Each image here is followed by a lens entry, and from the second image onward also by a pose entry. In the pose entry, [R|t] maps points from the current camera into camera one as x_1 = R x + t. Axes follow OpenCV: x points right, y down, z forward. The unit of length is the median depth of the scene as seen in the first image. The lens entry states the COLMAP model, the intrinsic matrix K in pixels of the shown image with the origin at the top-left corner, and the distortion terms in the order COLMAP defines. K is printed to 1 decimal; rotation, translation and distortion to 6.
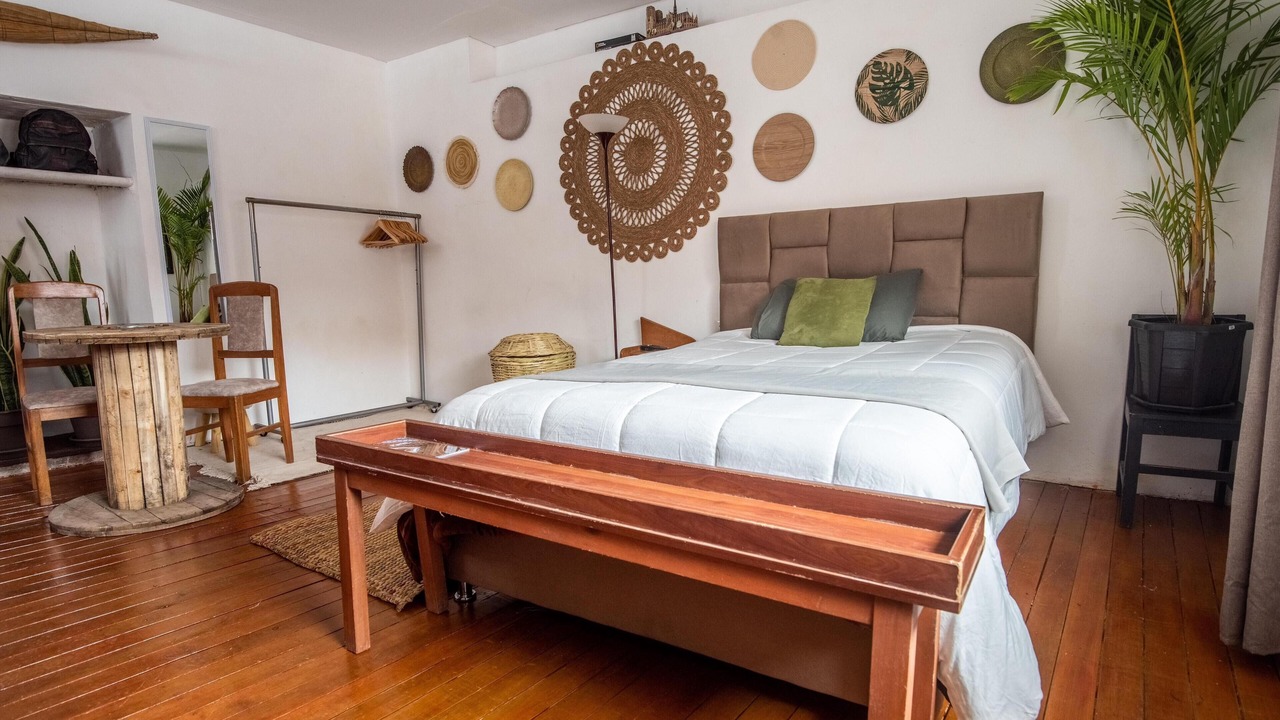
lens RADIAL K [[647.6, 0, 667.2], [0, 647.6, 386.7], [0, 0, 1]] dist [-0.014687, -0.013296]
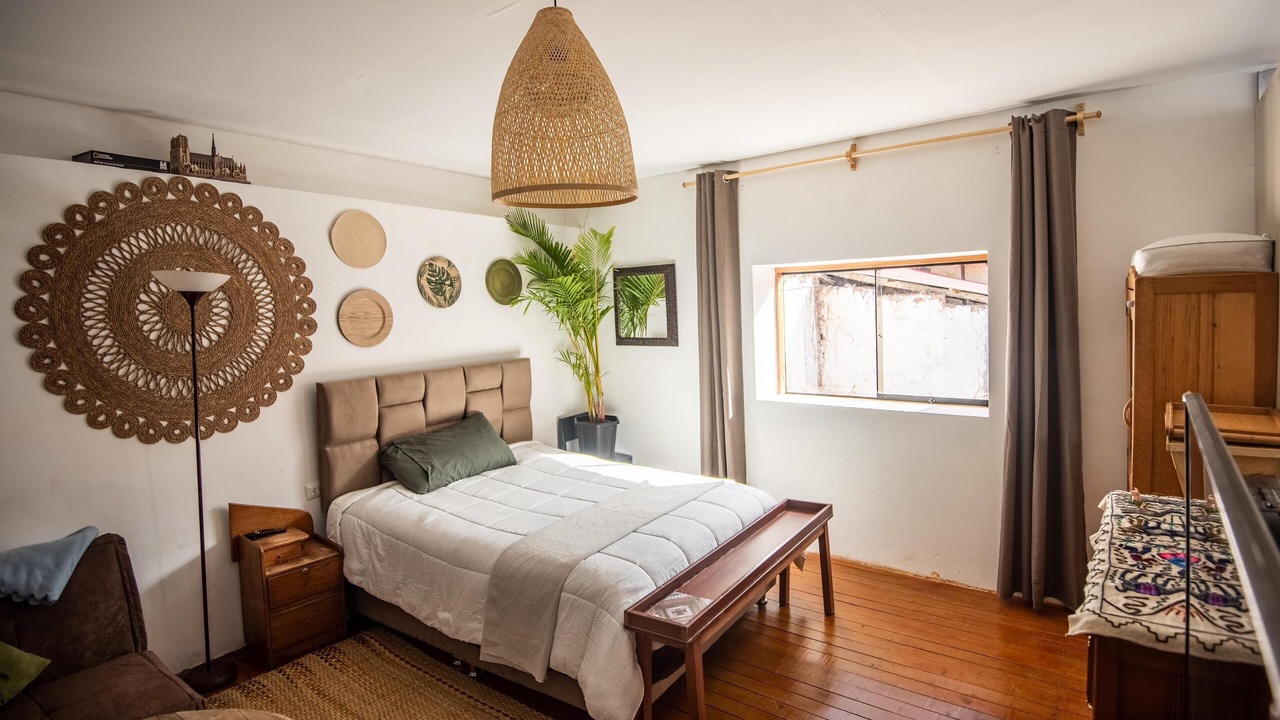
lens RADIAL K [[622.7, 0, 670.4], [0, 622.7, 336.1], [0, 0, 1]] dist [-0.030011, -0.010669]
pose [[0.025961, -0.025807, 0.999330, -0.810525], [0.186688, 0.982205, 0.020515, -0.239593], [-0.982076, 0.186030, 0.030317, 0.410943]]
